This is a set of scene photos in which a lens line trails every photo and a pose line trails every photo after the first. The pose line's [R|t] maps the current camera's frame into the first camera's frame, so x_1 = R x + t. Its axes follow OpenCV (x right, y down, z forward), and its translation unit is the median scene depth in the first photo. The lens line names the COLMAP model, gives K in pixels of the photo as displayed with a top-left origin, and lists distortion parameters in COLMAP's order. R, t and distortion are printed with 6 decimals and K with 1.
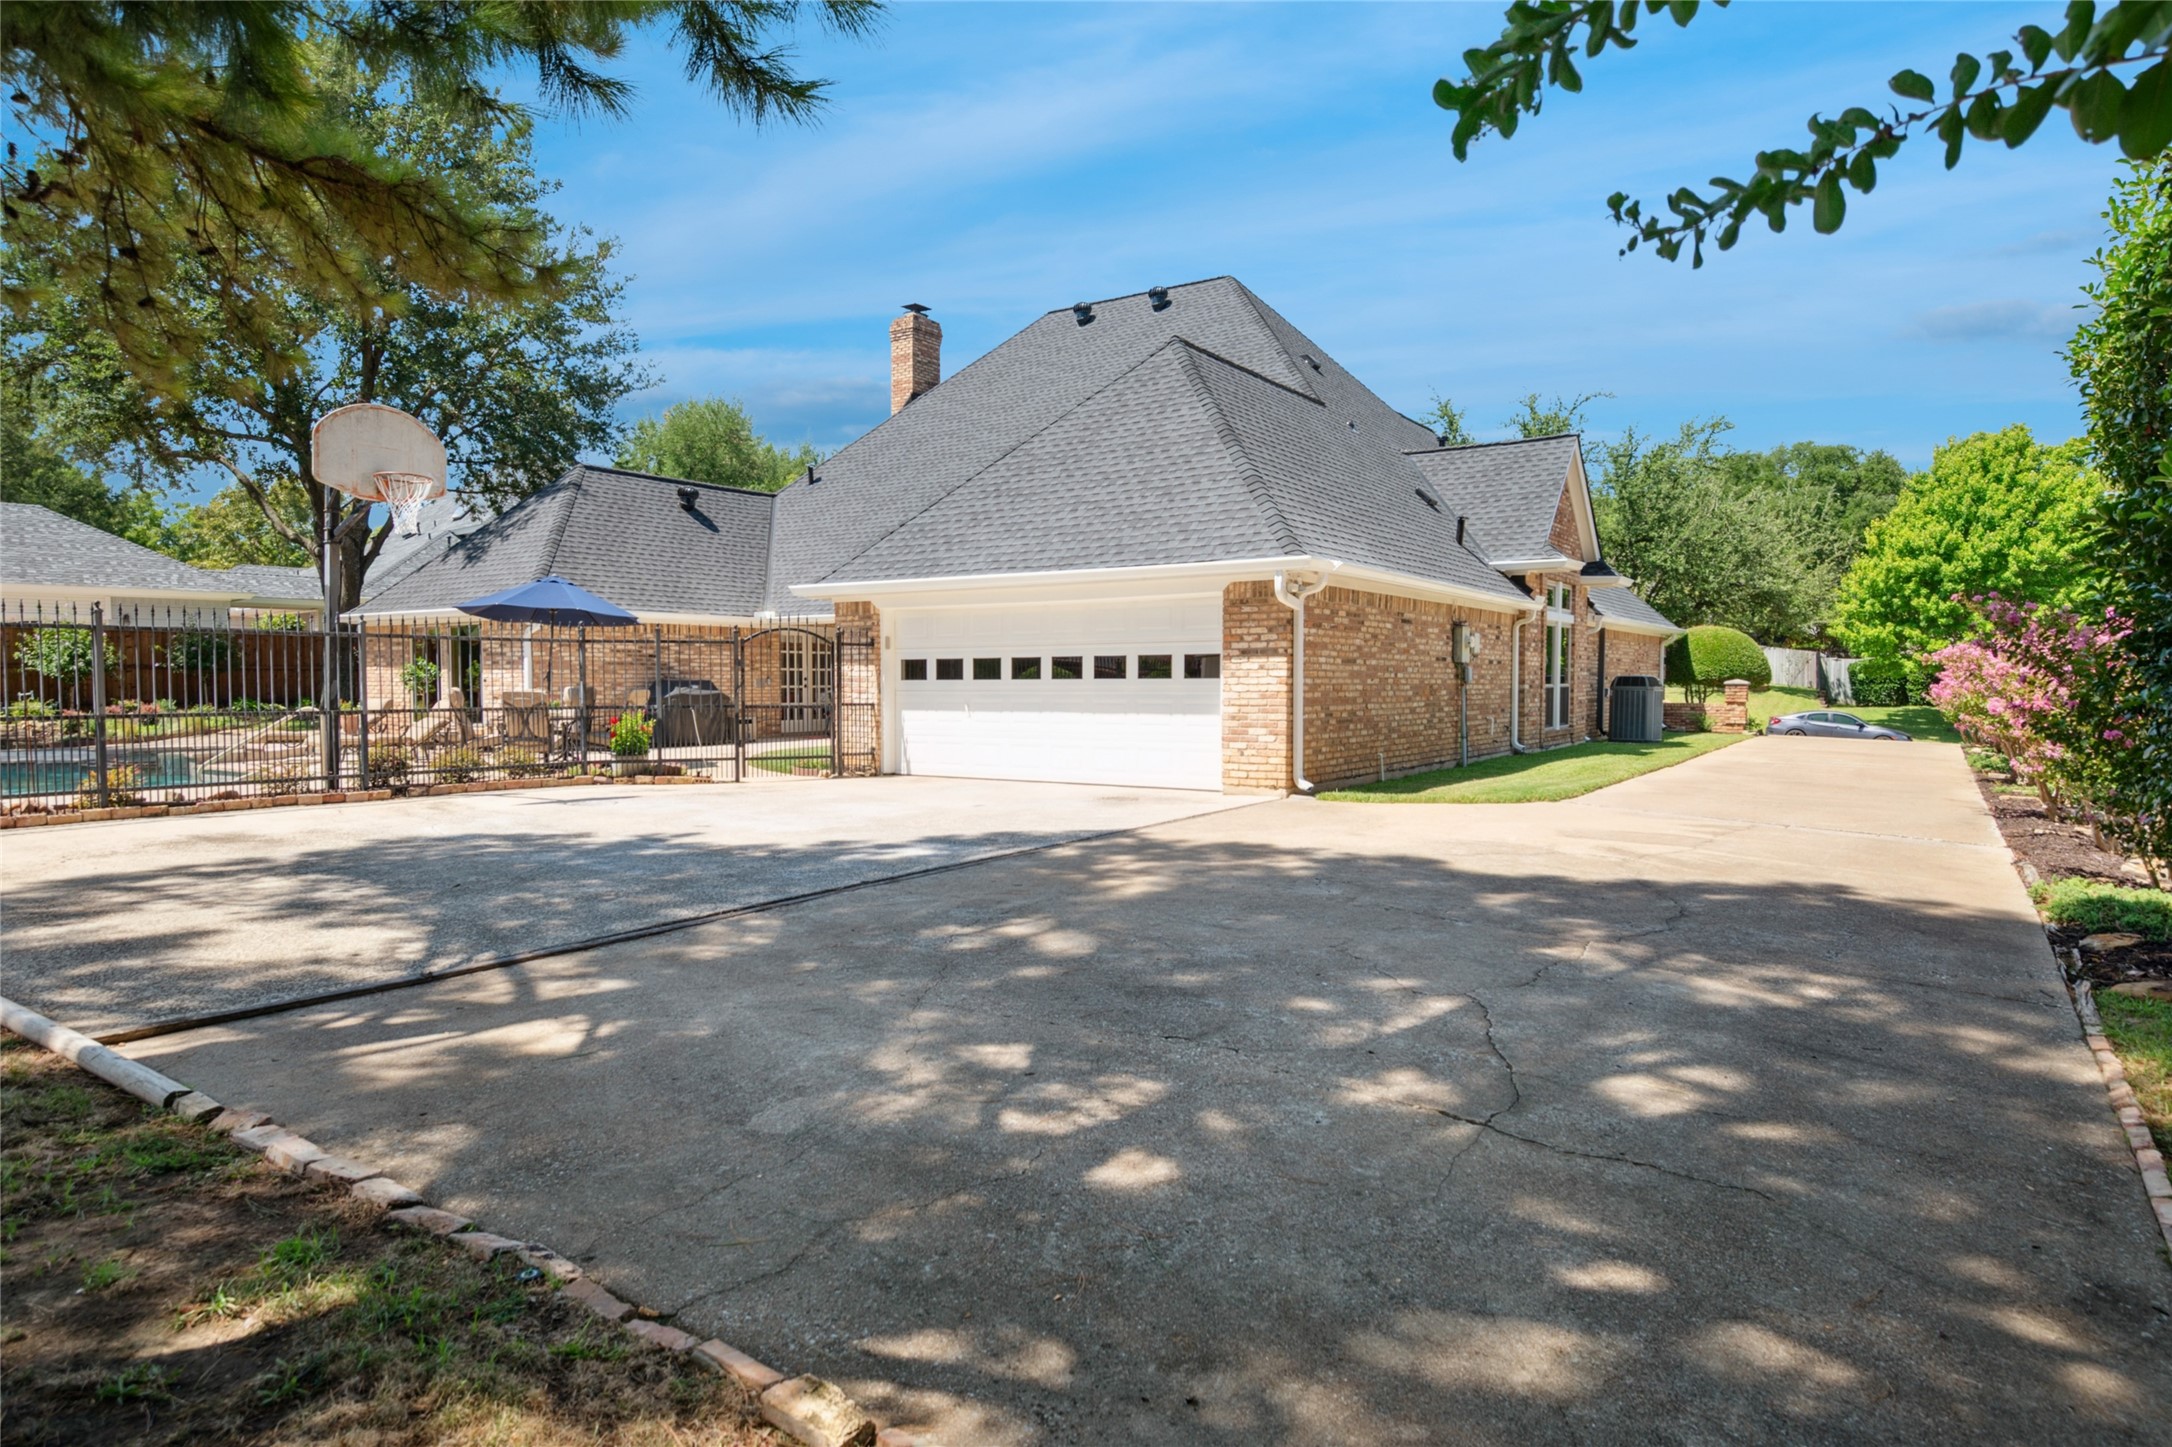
lens RADIAL K [[1244.6, 0, 1086.0], [0, 1244.6, 723.5], [0, 0, 1]] dist [0.001556, 0.000908]
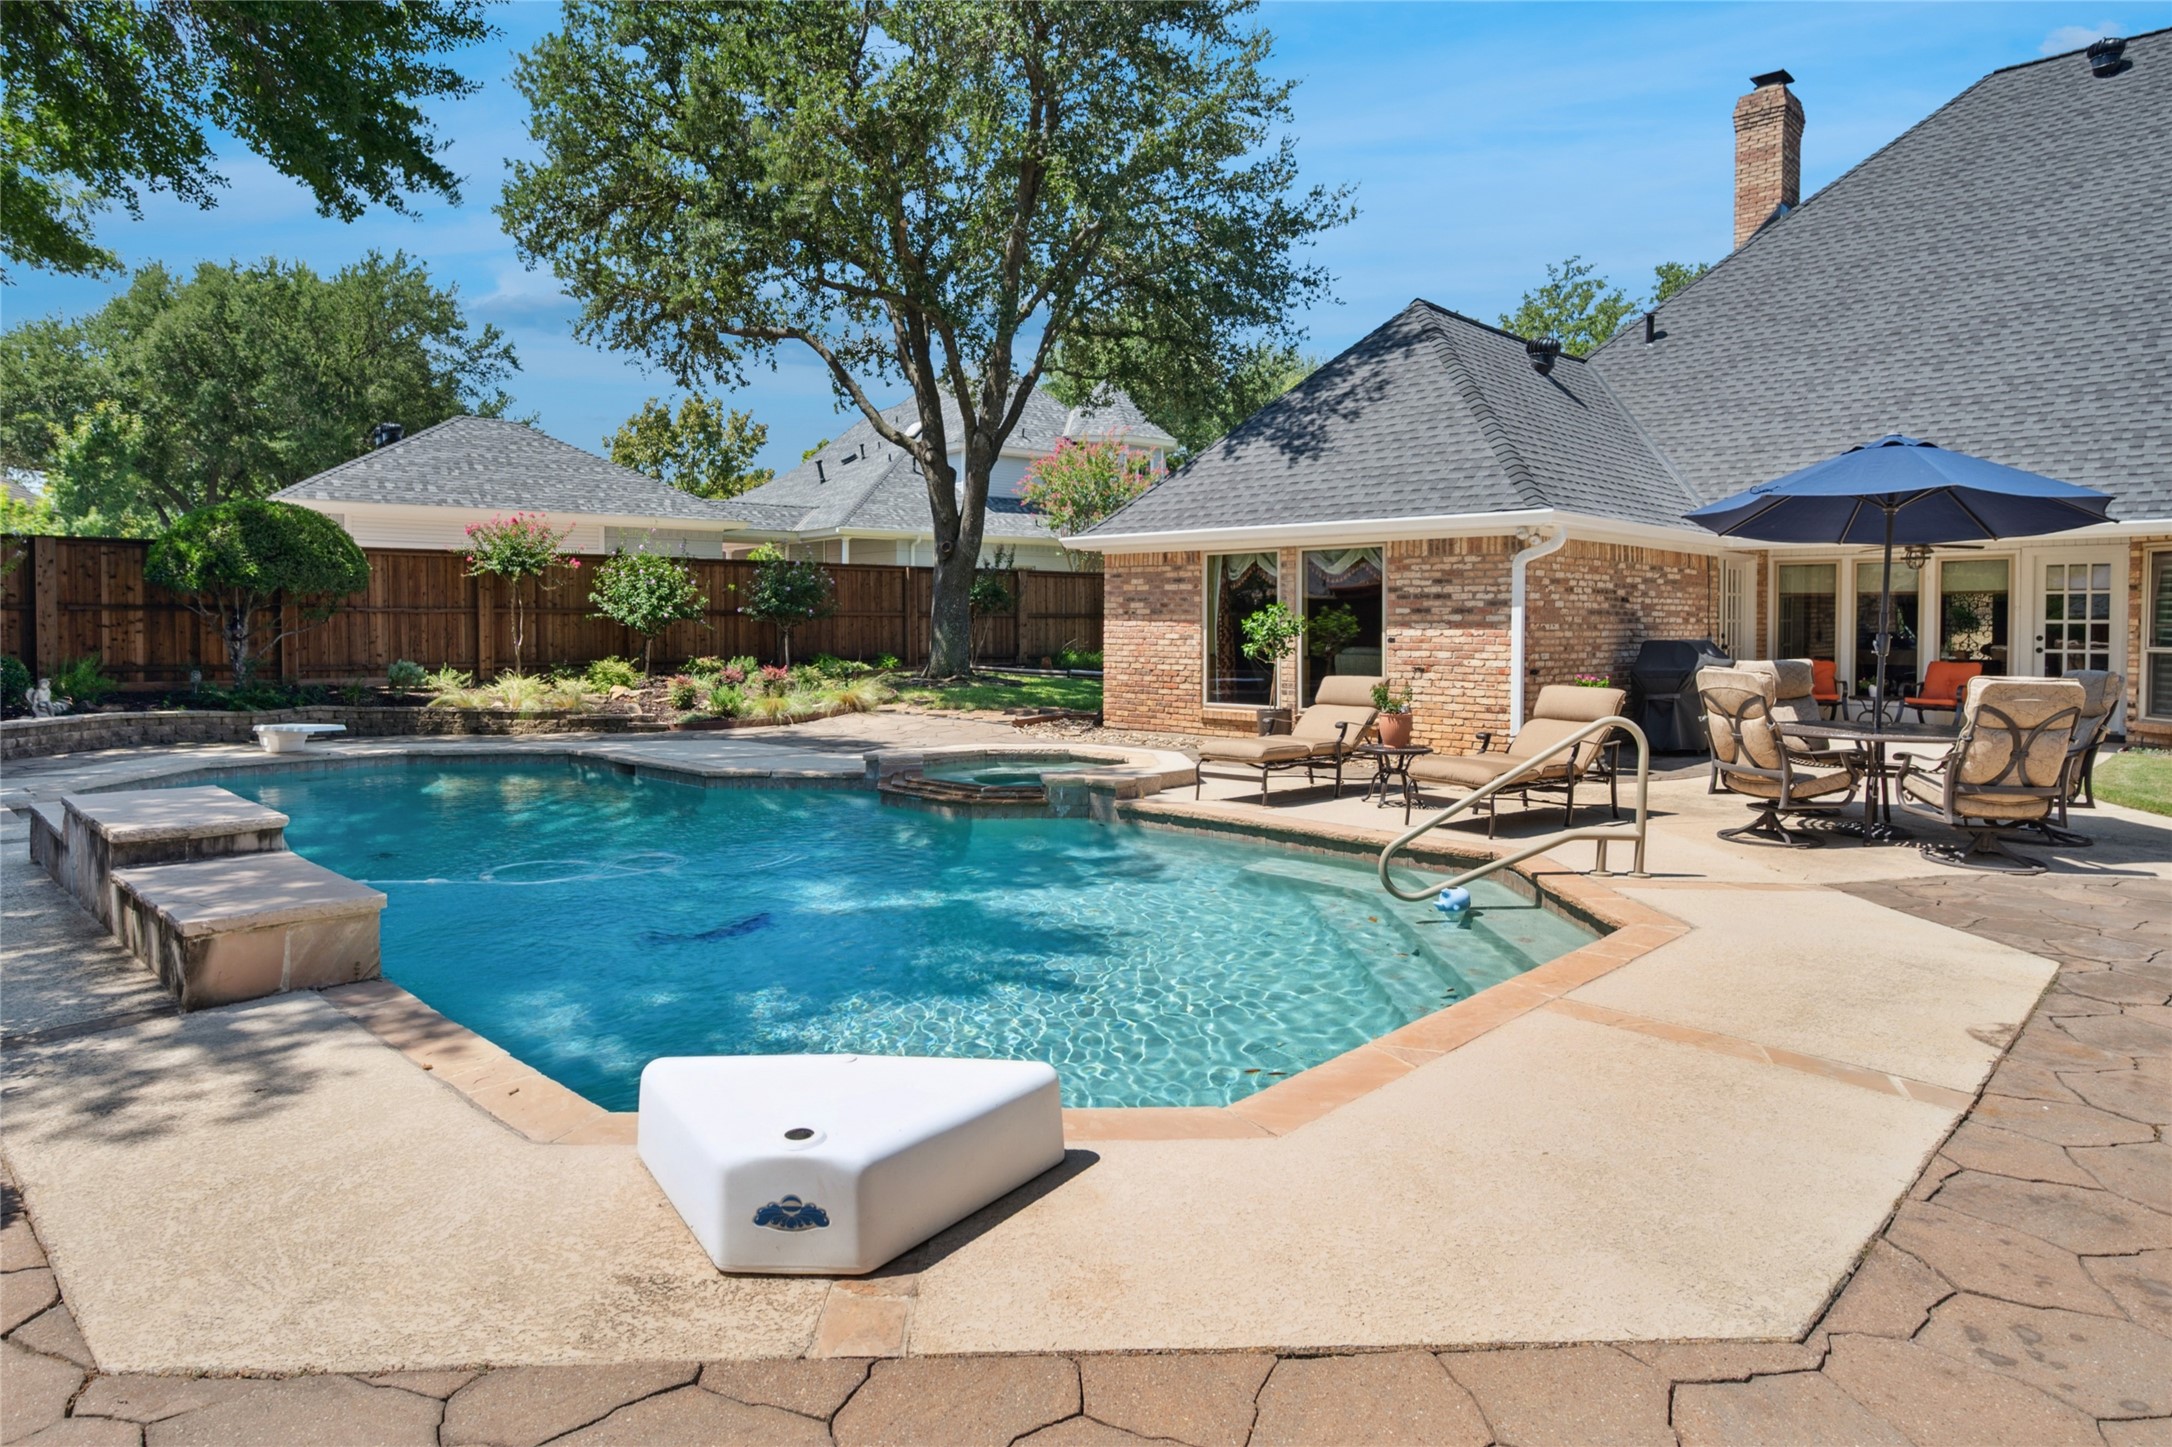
lens RADIAL K [[1250.5, 0, 1085.4], [0, 1250.5, 645.9], [0, 0, 1]] dist [-0.000339, 0.001049]
pose [[0.984965, 0.008008, -0.172567, -0.433827], [-0.010740, 0.999831, -0.014900, -0.017828], [0.172419, 0.016530, 0.984885, 0.319522]]
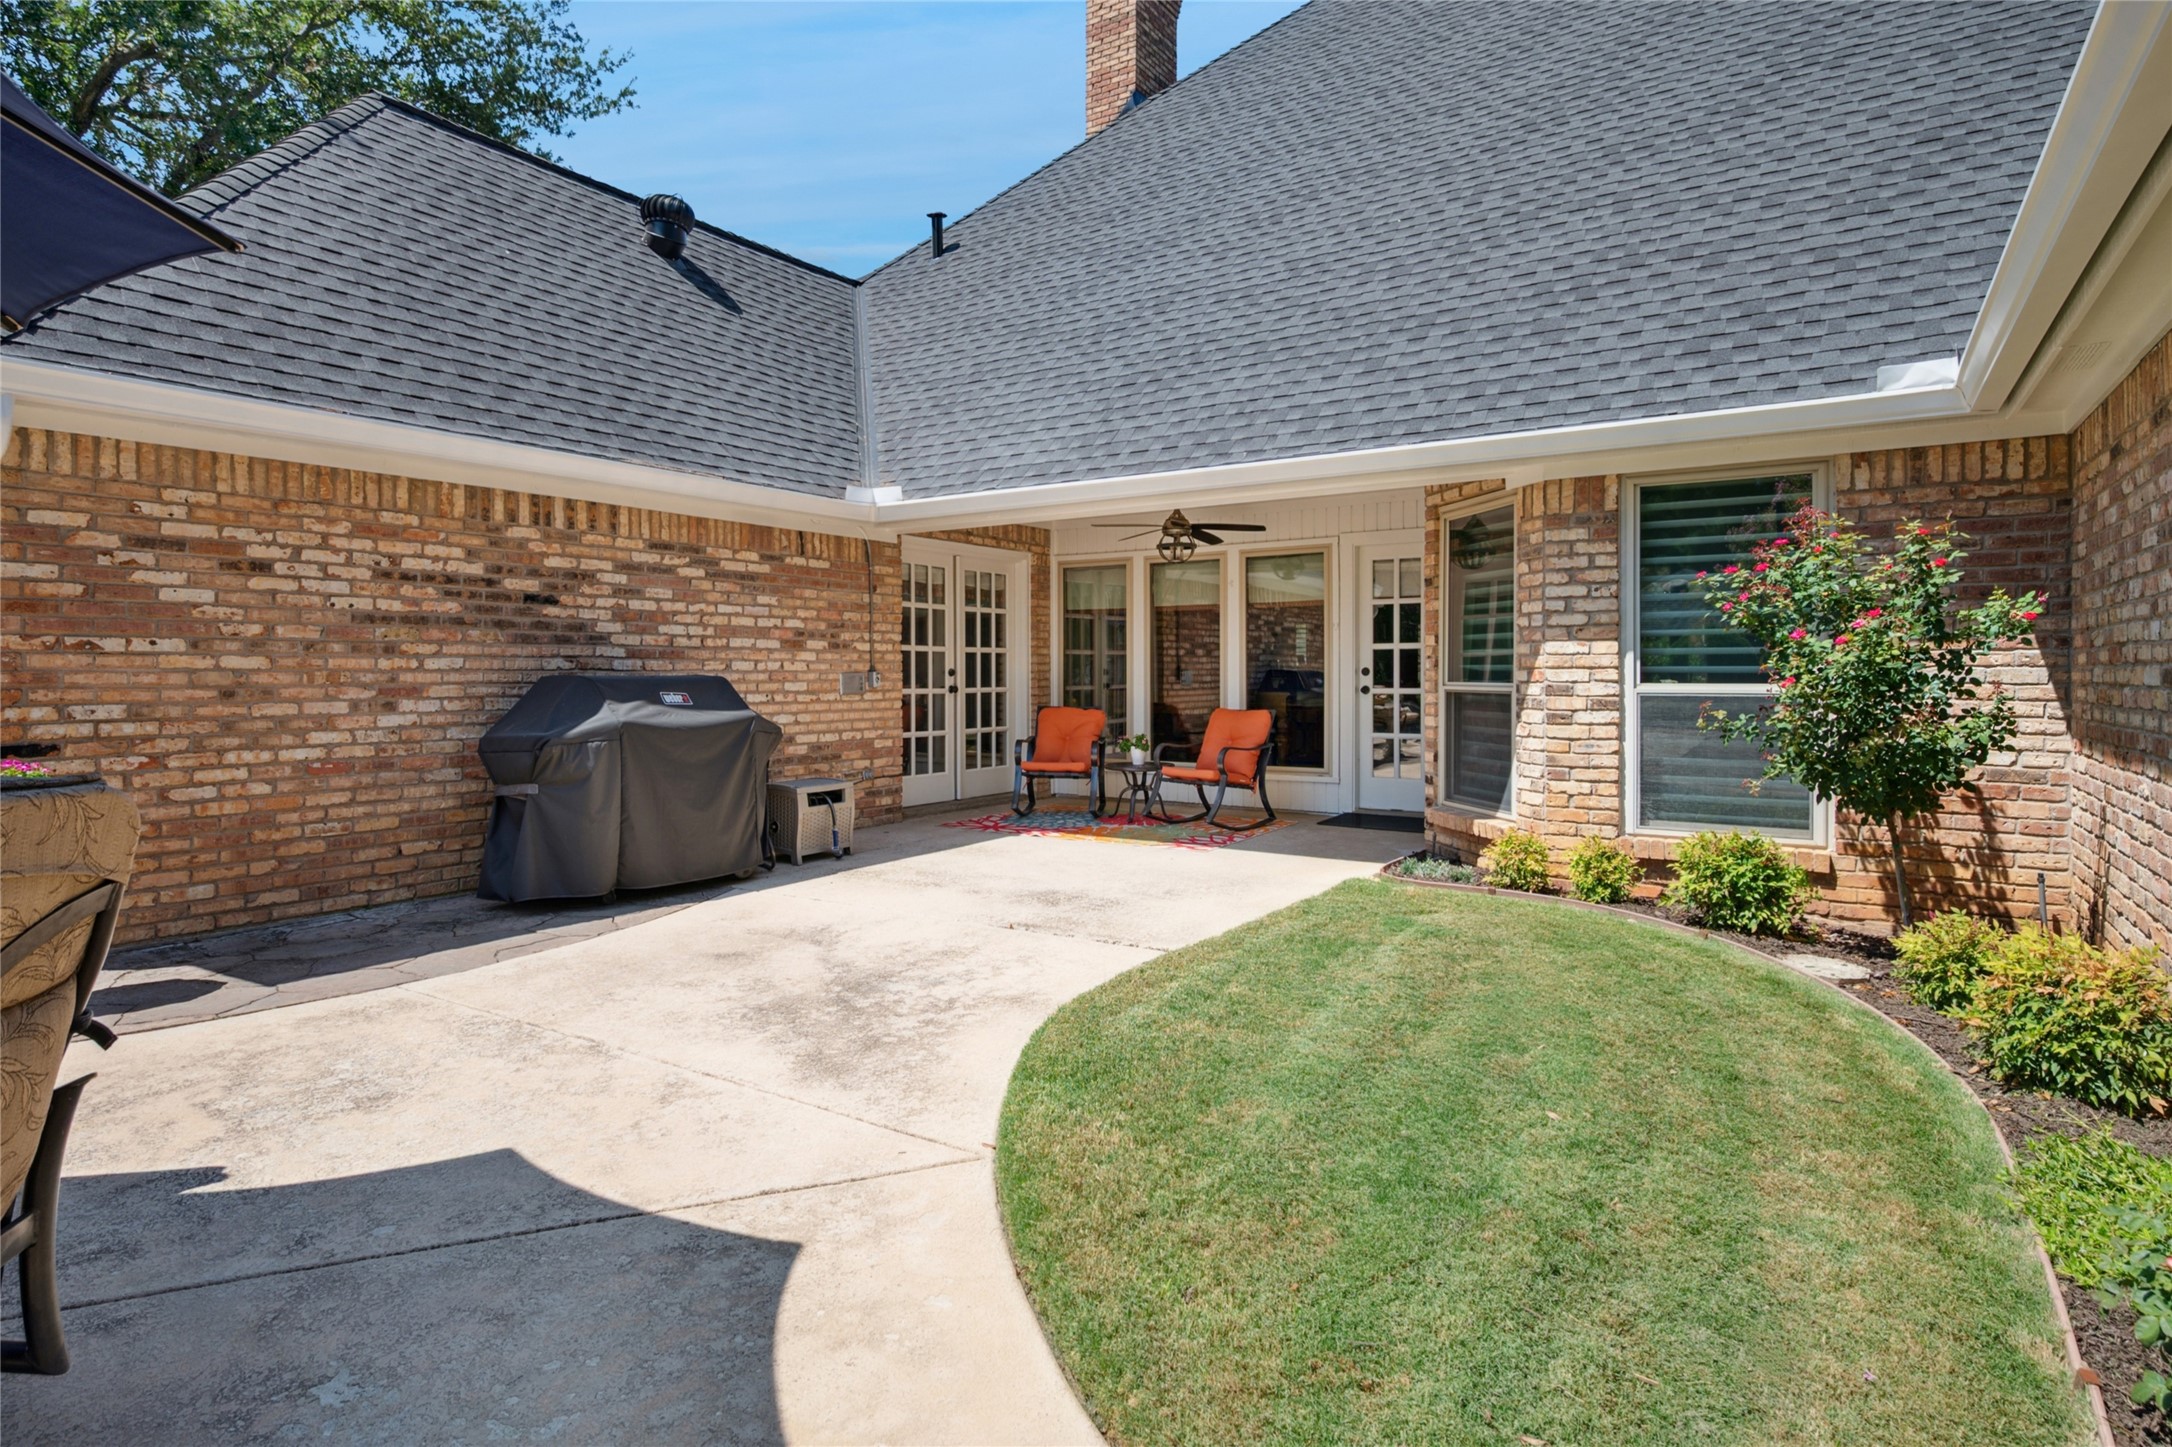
lens RADIAL K [[1155.3, 0, 1083.2], [0, 1155.3, 684.9], [0, 0, 1]] dist [-0.001317, 0.000188]
pose [[0.999720, -0.001077, 0.023622, -0.190779], [0.001640, 0.999715, -0.023803, -0.022478], [-0.023590, 0.023835, 0.999438, 0.618013]]
